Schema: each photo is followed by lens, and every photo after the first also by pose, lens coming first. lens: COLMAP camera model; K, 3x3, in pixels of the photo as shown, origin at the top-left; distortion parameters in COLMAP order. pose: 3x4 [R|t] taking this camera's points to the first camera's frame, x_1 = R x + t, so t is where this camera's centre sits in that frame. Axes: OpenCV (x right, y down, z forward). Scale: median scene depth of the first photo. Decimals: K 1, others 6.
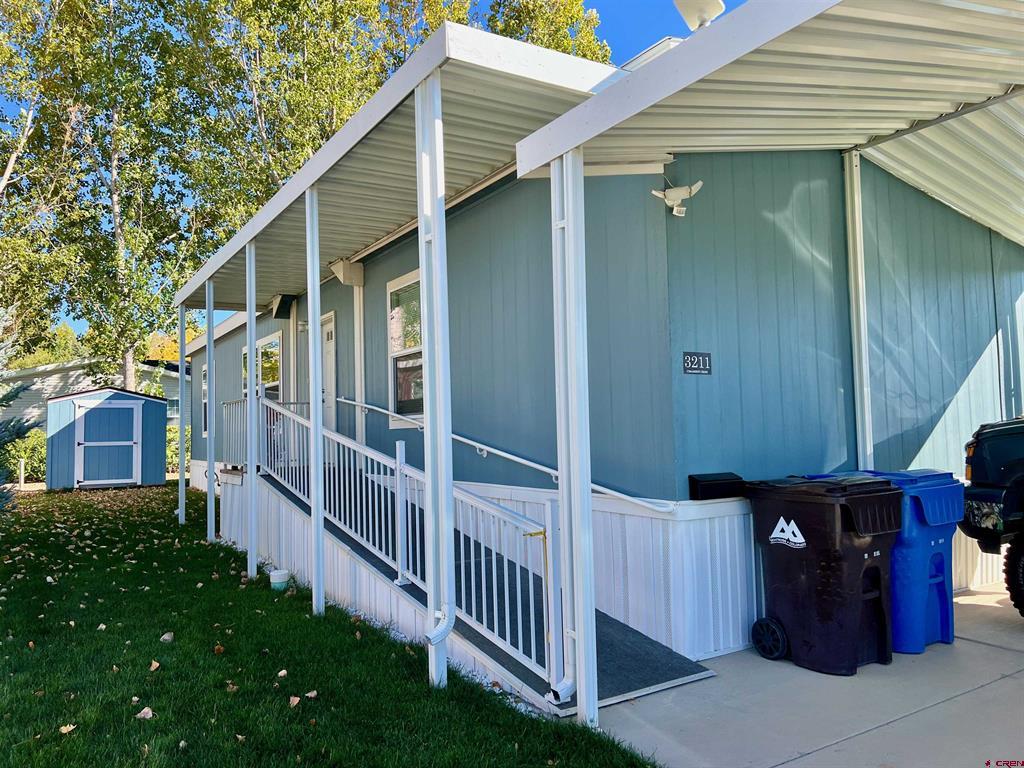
lens RADIAL K [[774.9, 0, 511.2], [0, 774.9, 381.2], [0, 0, 1]] dist [0.025799, 0.002050]
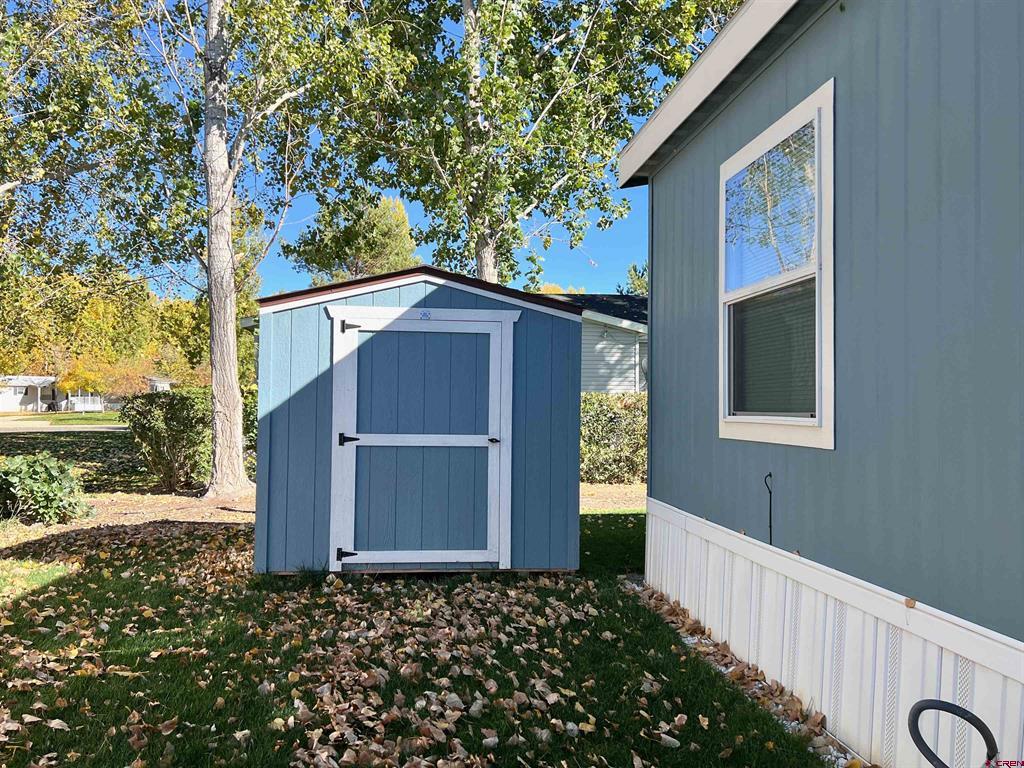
lens RADIAL K [[806.7, 0, 511.8], [0, 806.7, 386.1], [0, 0, 1]] dist [-0.000313, -0.000028]
pose [[0.905776, 0.021993, -0.423186, -0.341121], [-0.000273, 0.998682, 0.051317, 0.040163], [0.423757, -0.046366, 0.904588, 0.715853]]
